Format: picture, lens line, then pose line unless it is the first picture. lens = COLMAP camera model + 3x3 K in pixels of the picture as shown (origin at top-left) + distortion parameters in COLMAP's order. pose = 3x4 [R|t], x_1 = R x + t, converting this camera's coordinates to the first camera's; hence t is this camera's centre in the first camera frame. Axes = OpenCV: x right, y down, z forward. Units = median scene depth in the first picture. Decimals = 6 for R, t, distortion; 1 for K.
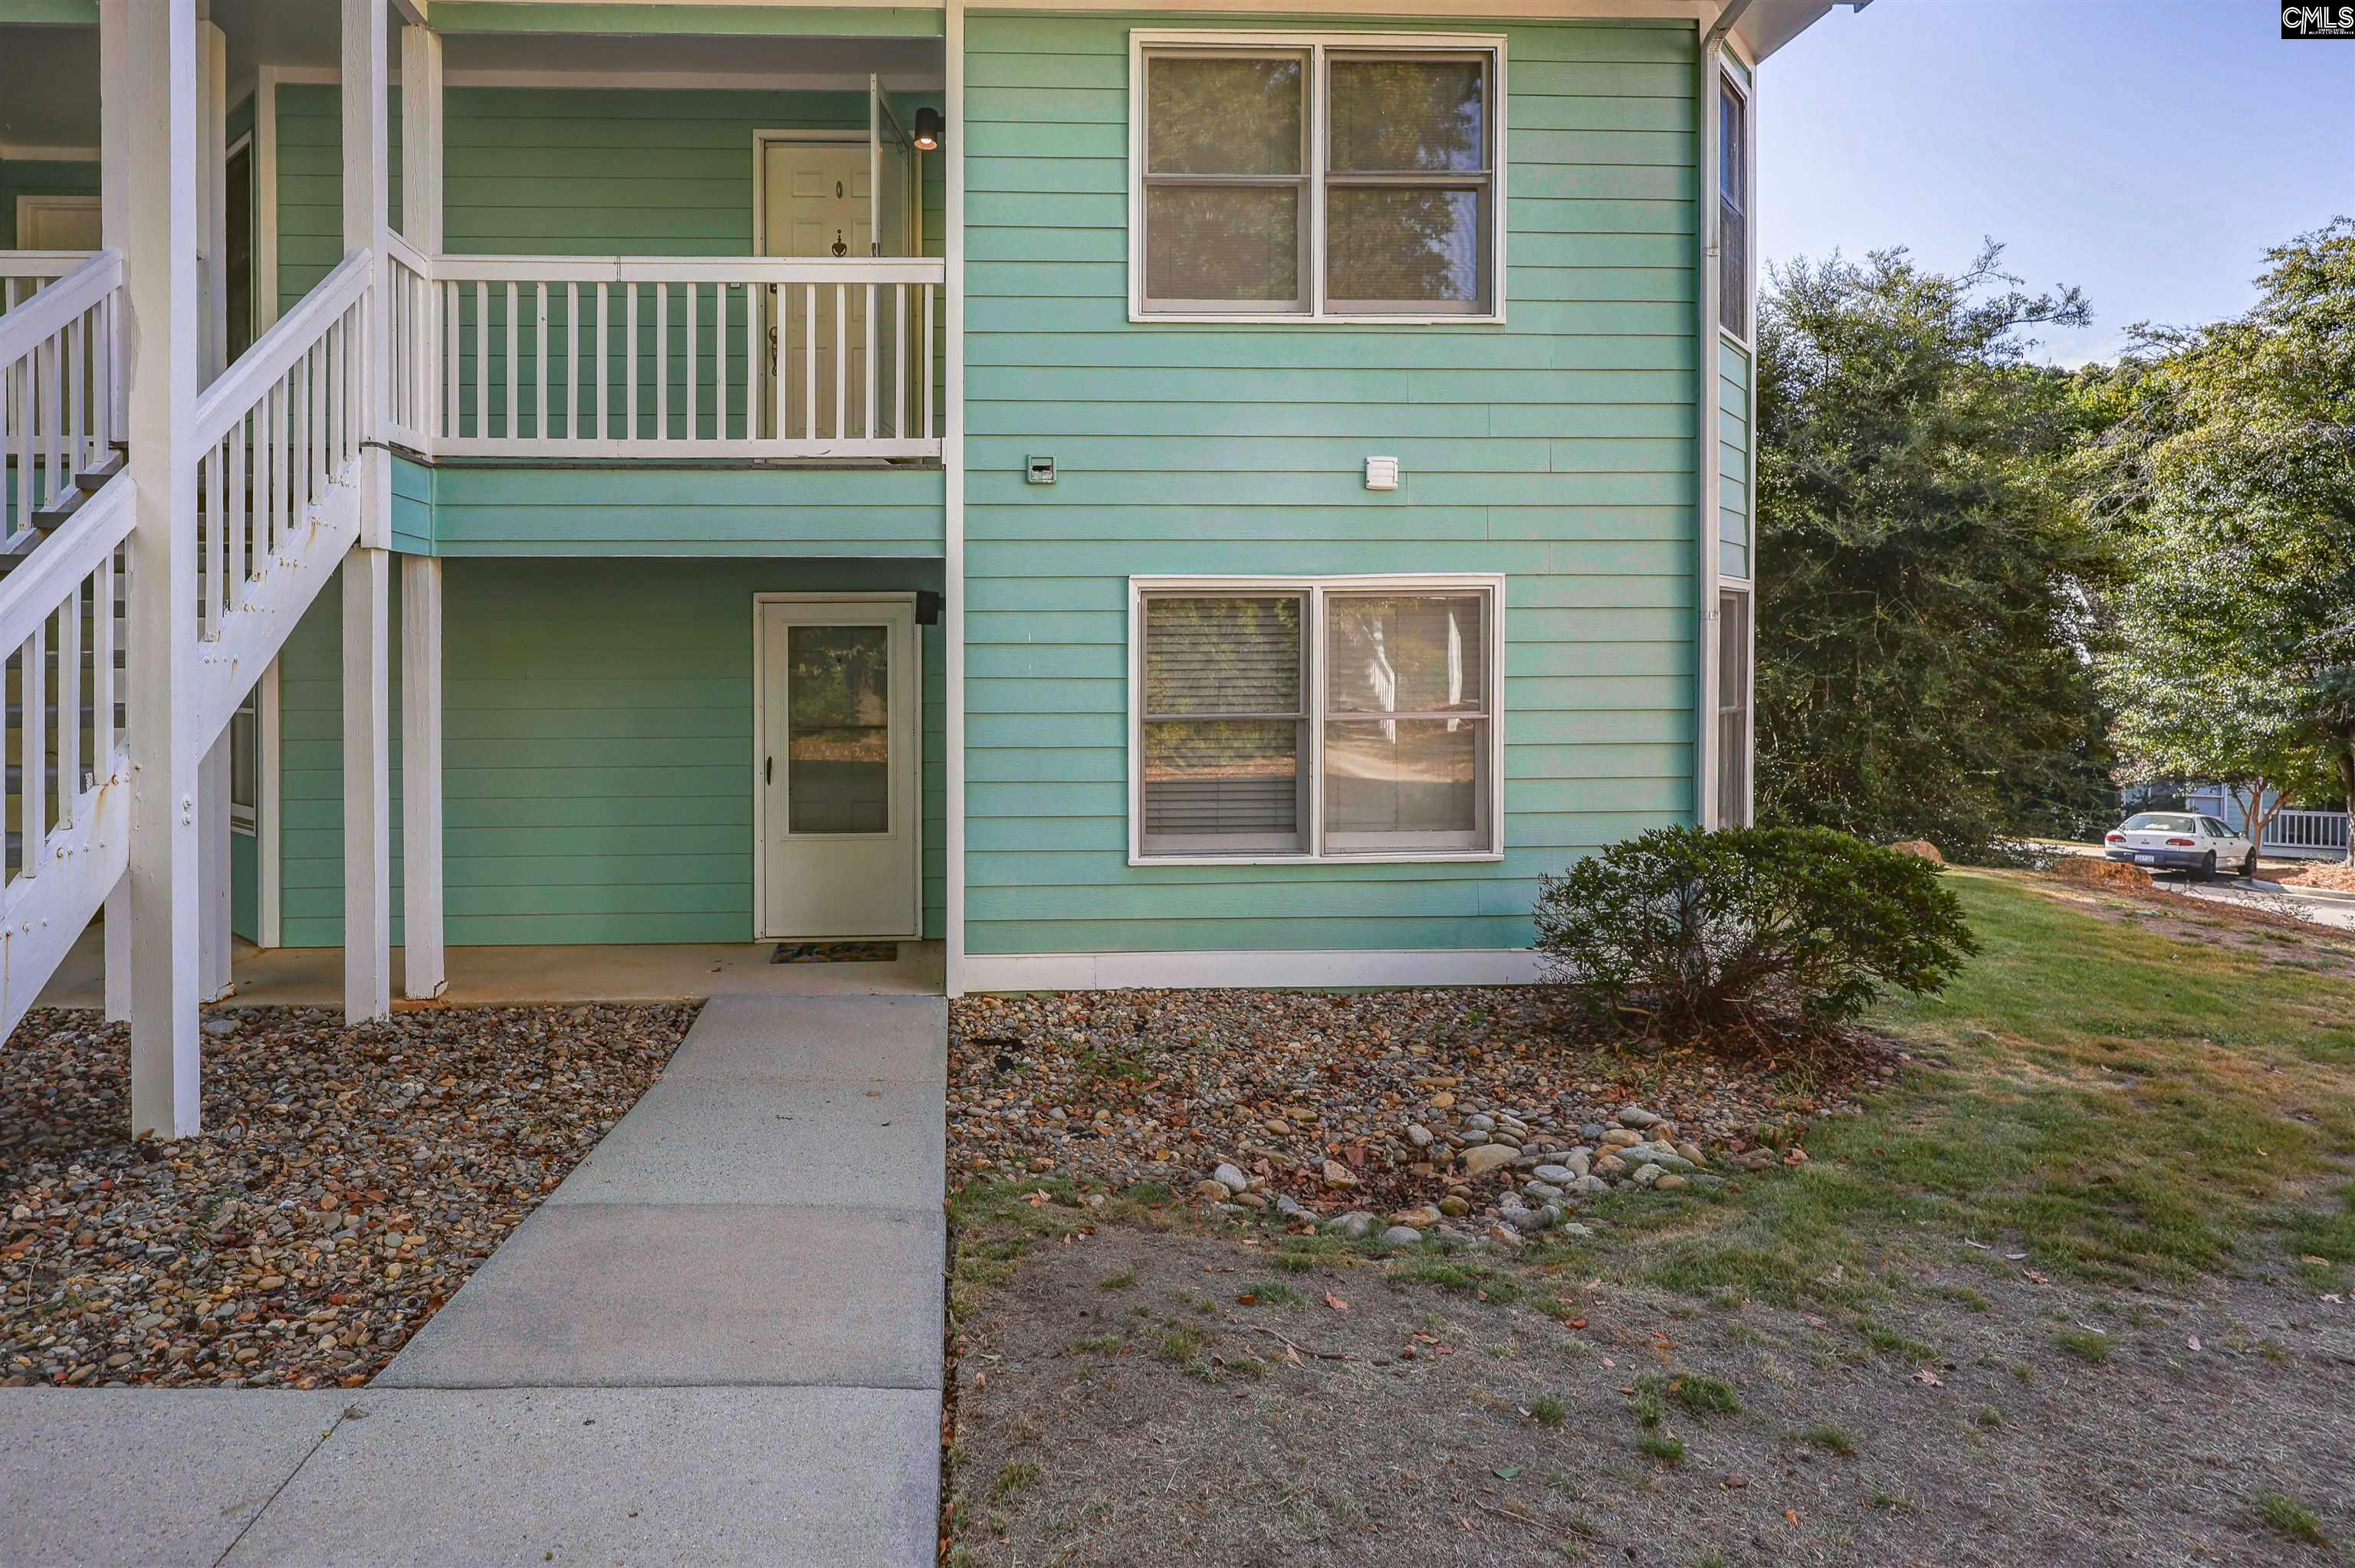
lens RADIAL K [[1251.7, 0, 1172.9], [0, 1251.7, 678.1], [0, 0, 1]] dist [-0.001578, 0.000086]
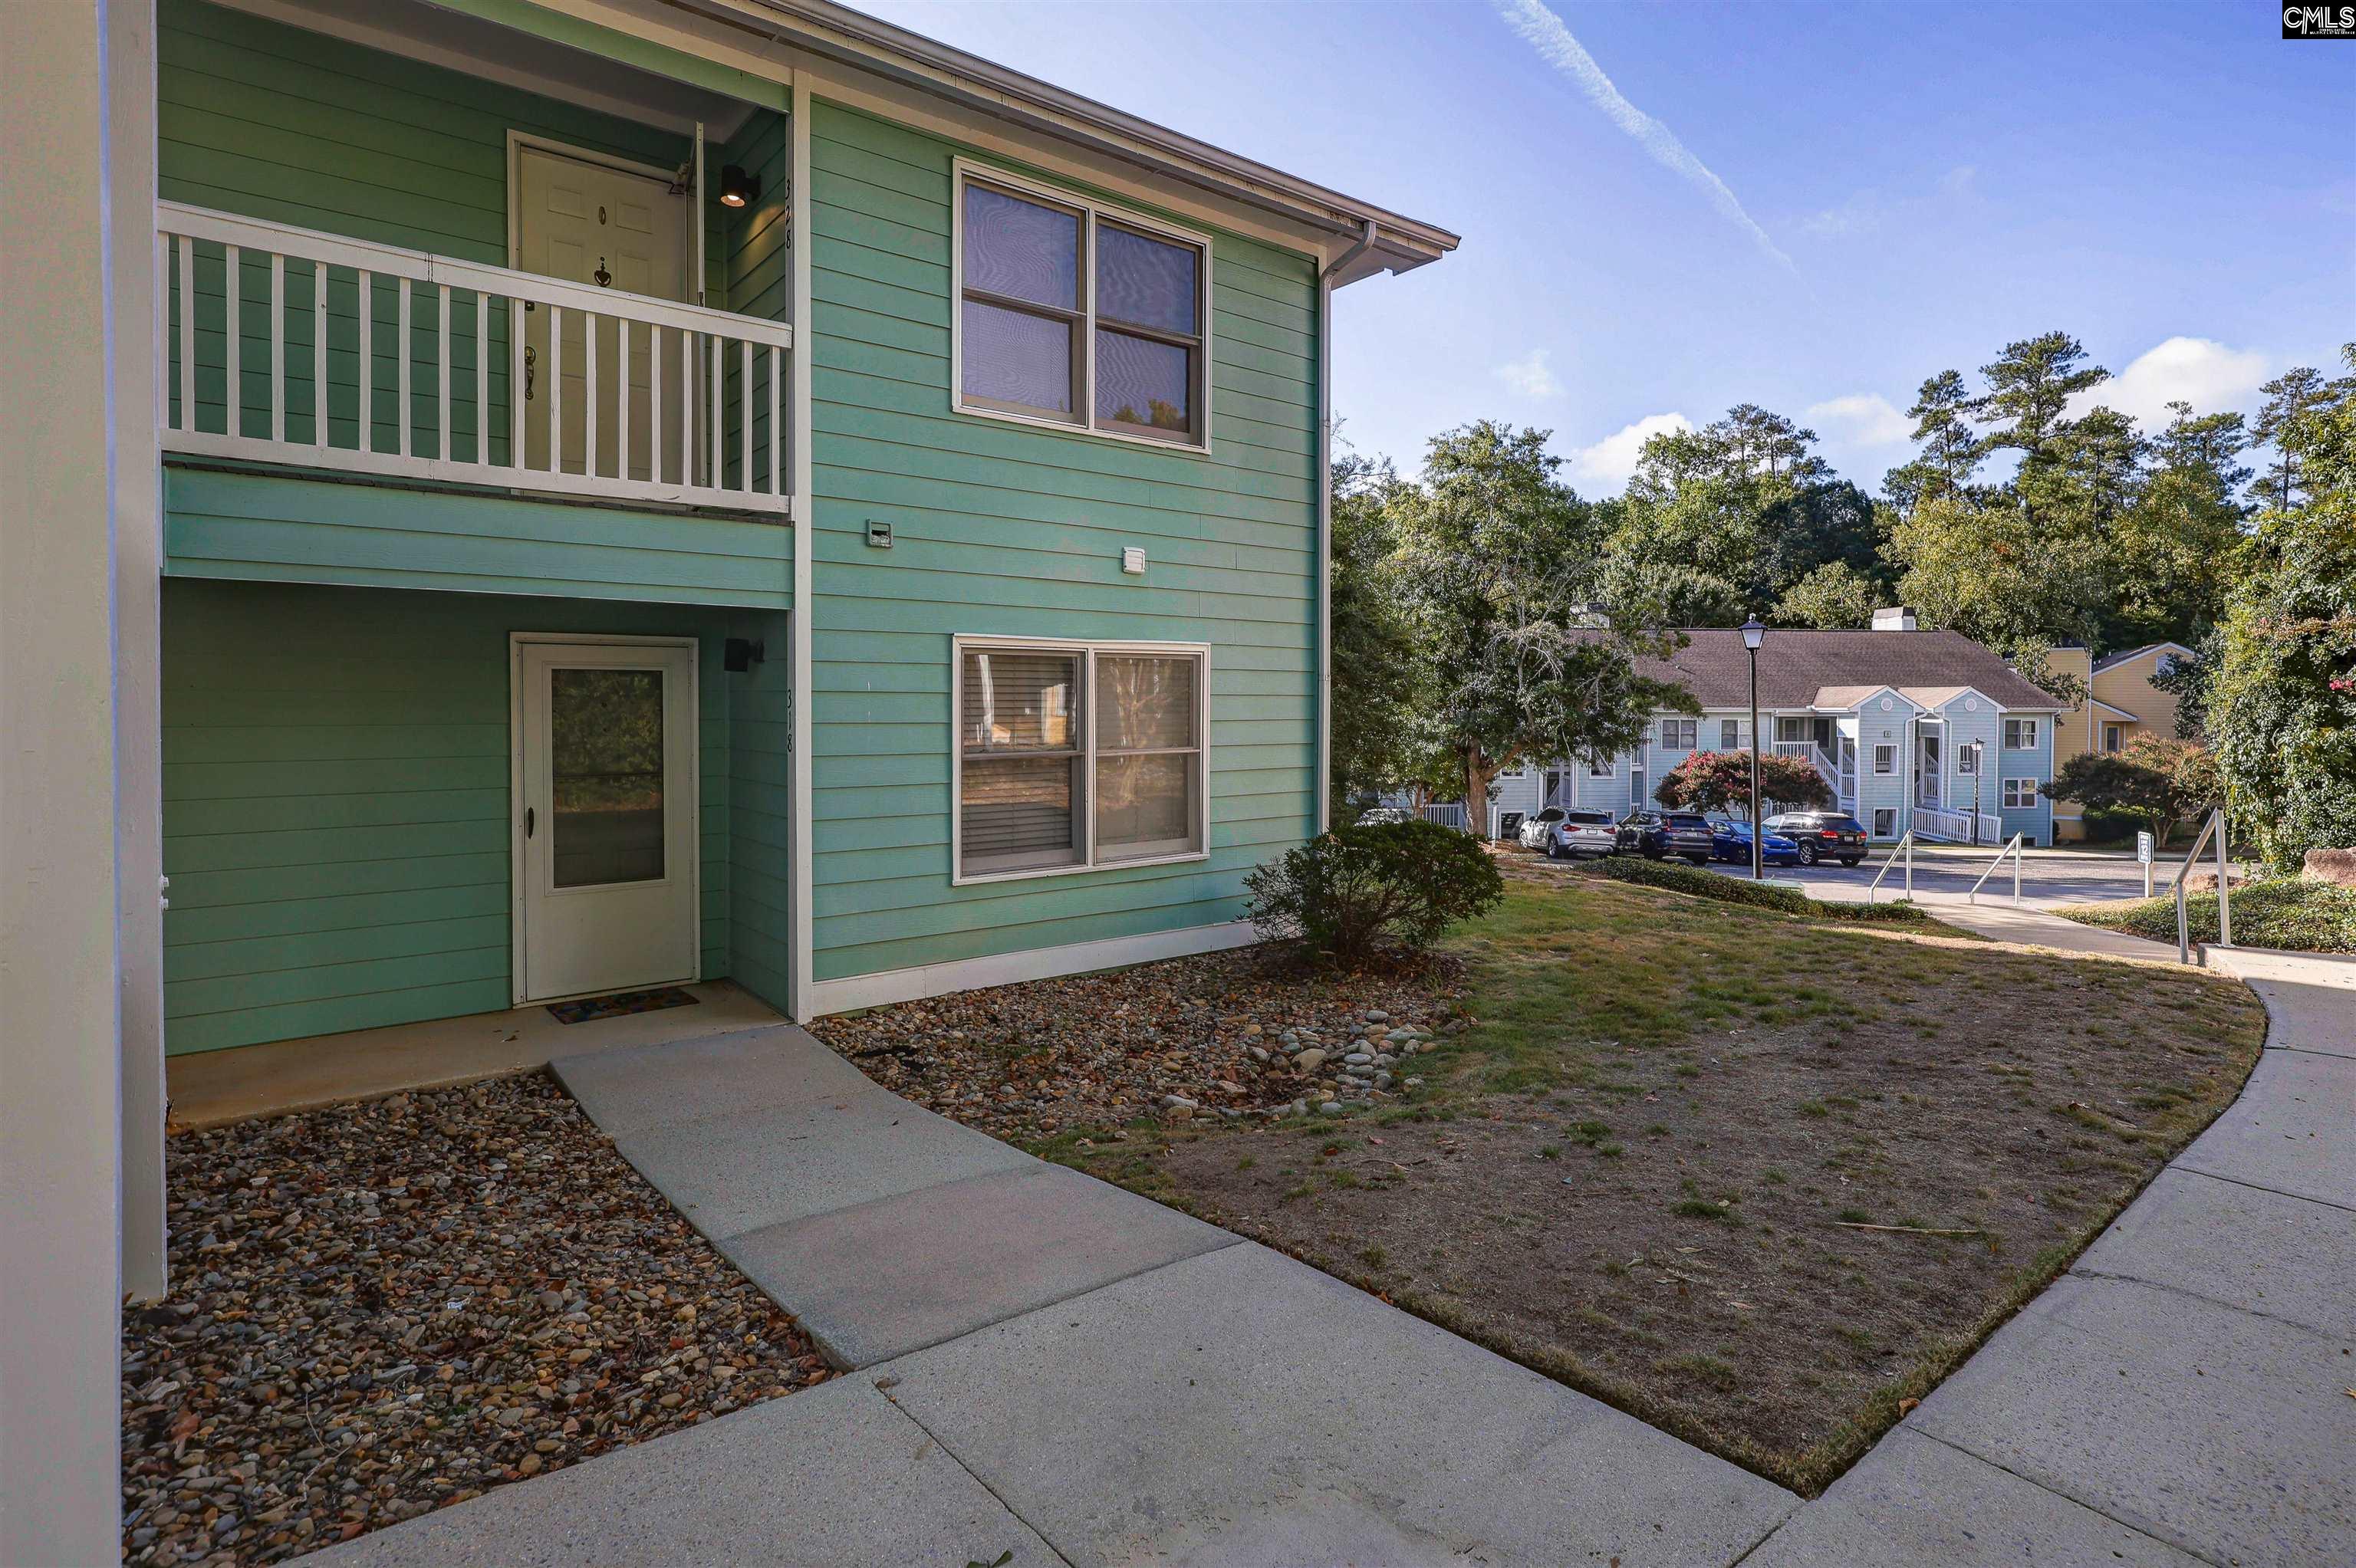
lens RADIAL K [[1193.2, 0, 1187.7], [0, 1193.2, 731.5], [0, 0, 1]] dist [-0.003207, -0.001391]
pose [[0.805969, -0.008594, 0.591895, -0.508298], [0.001480, 0.999921, 0.012503, -0.005534], [-0.591956, -0.009201, 0.805918, -0.009238]]
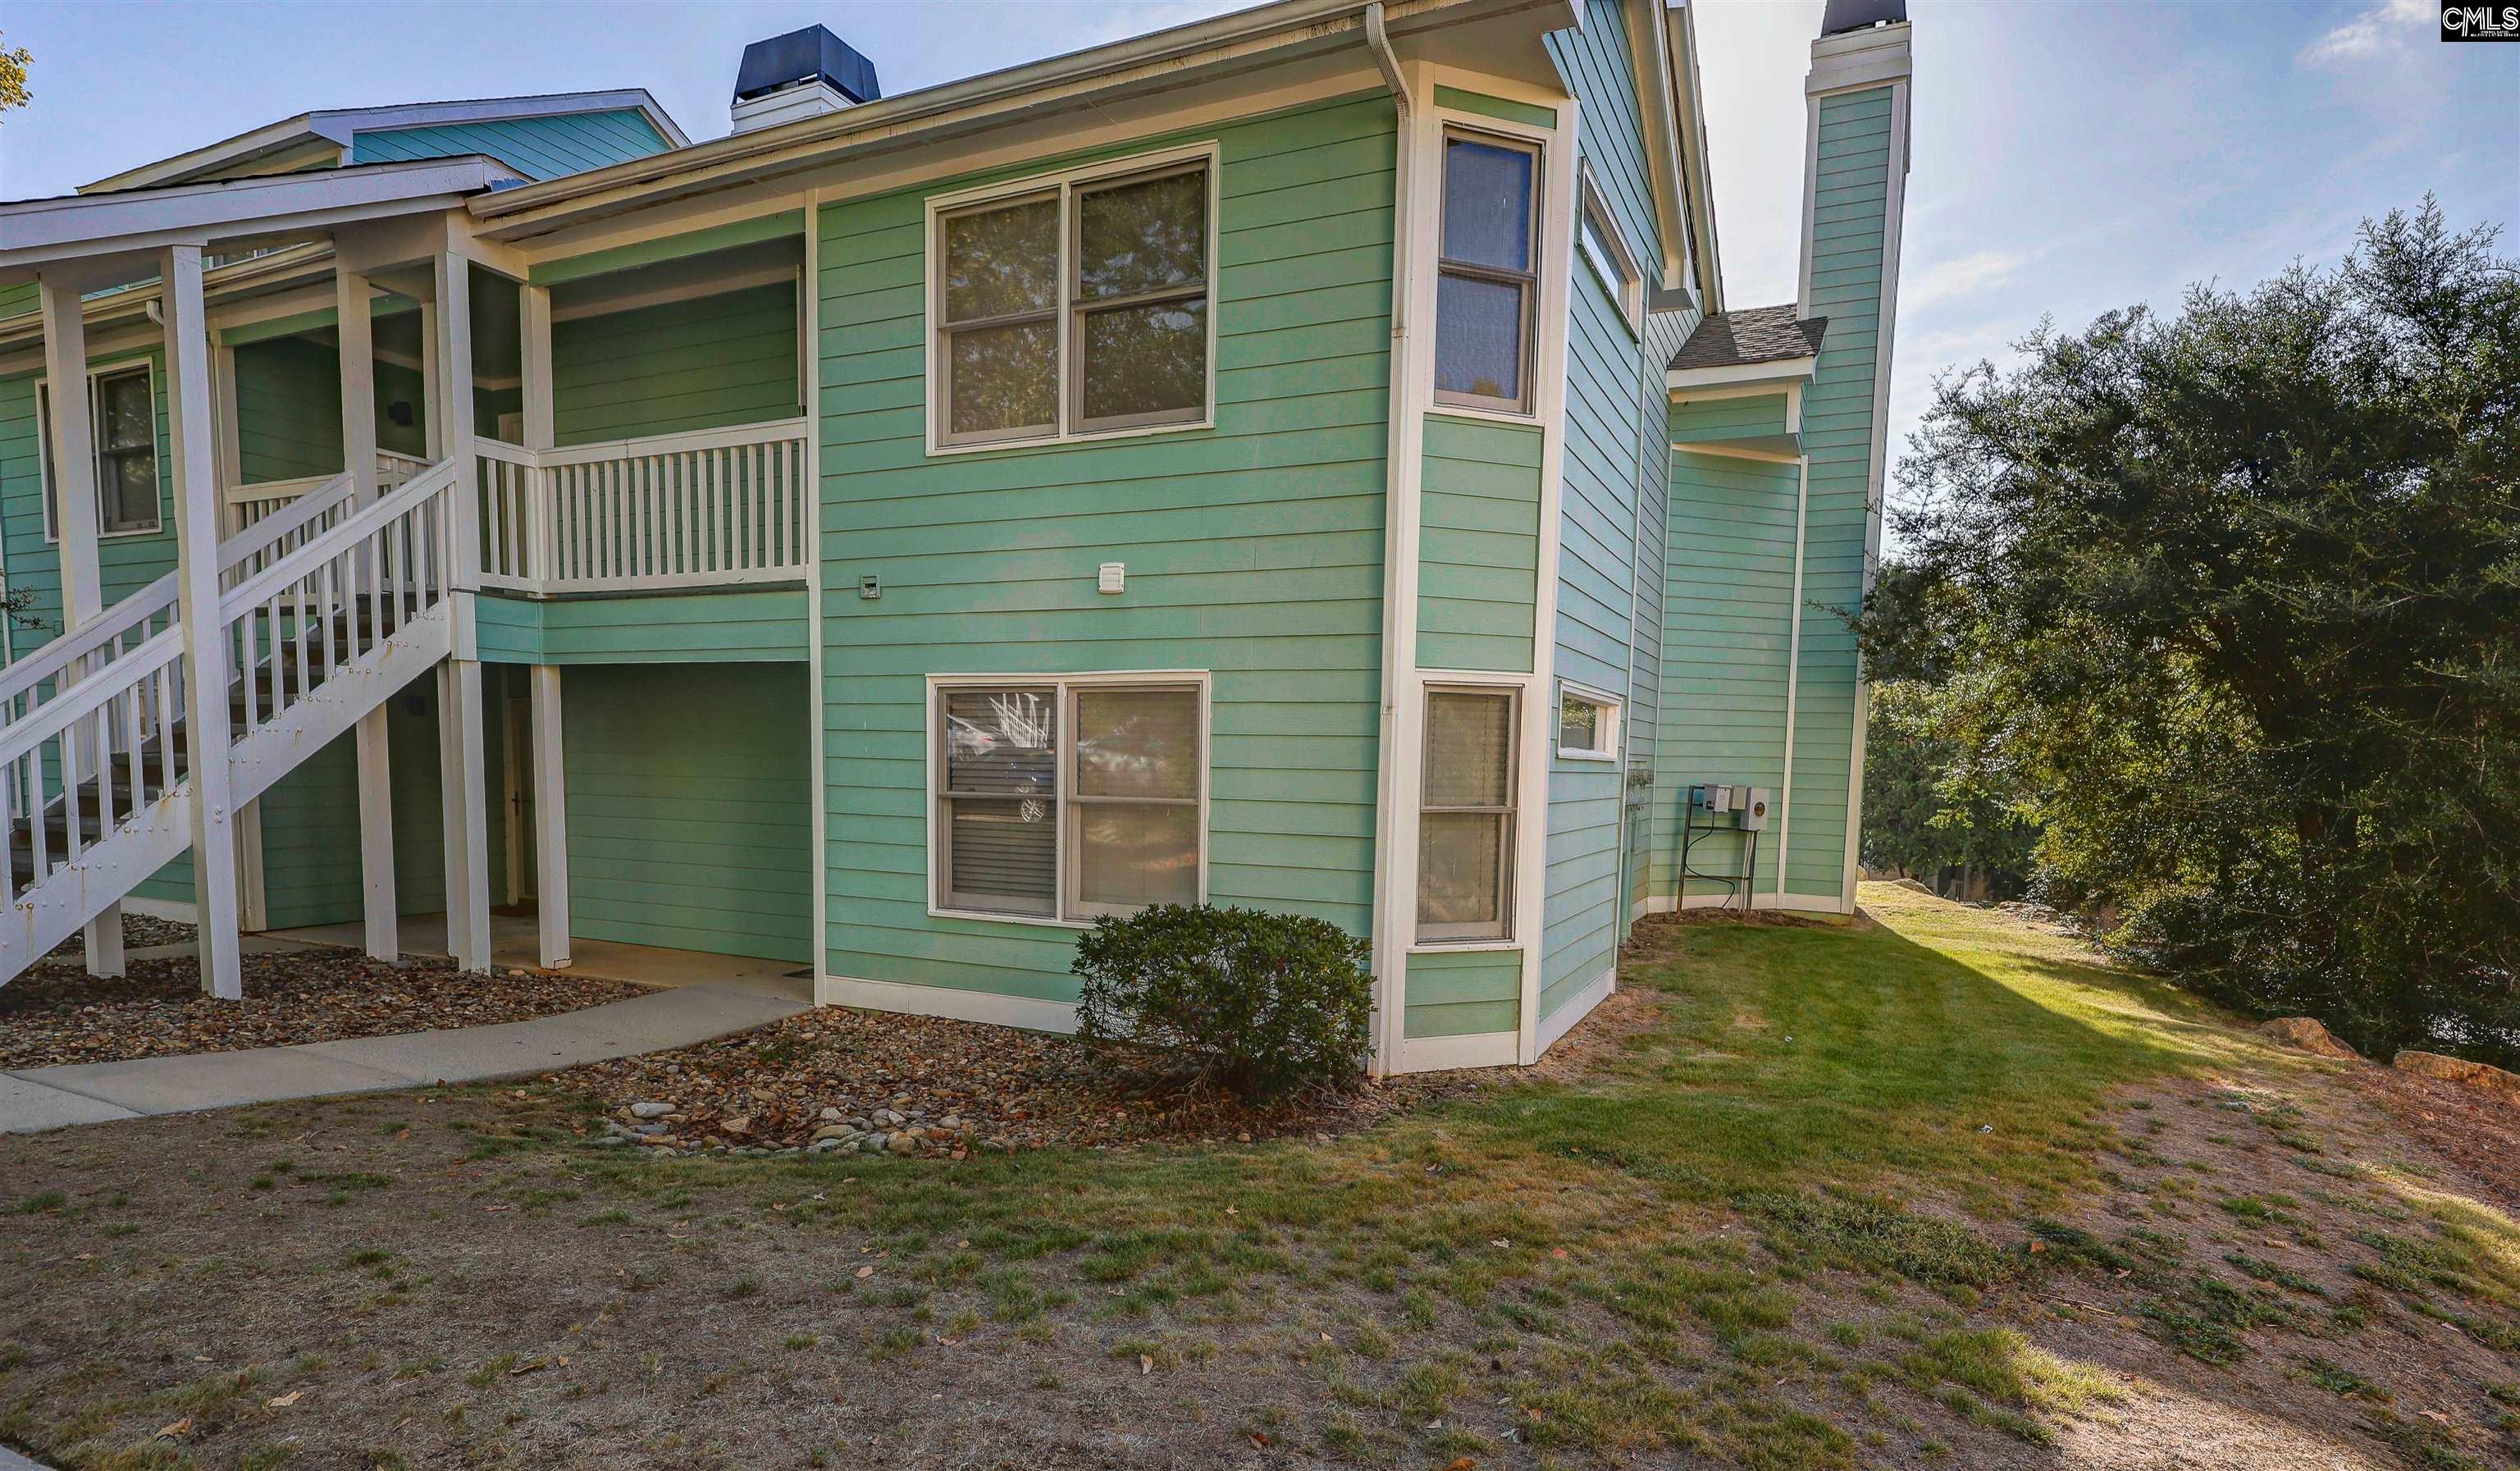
lens RADIAL K [[1301.8, 0, 1264.9], [0, 1301.8, 873.7], [0, 0, 1]] dist [-0.005220, -0.000746]
pose [[0.891467, 0.061411, -0.448904, 0.817529], [-0.024305, 0.995827, 0.087966, -0.009293], [0.452433, -0.067508, 0.889240, 0.029461]]
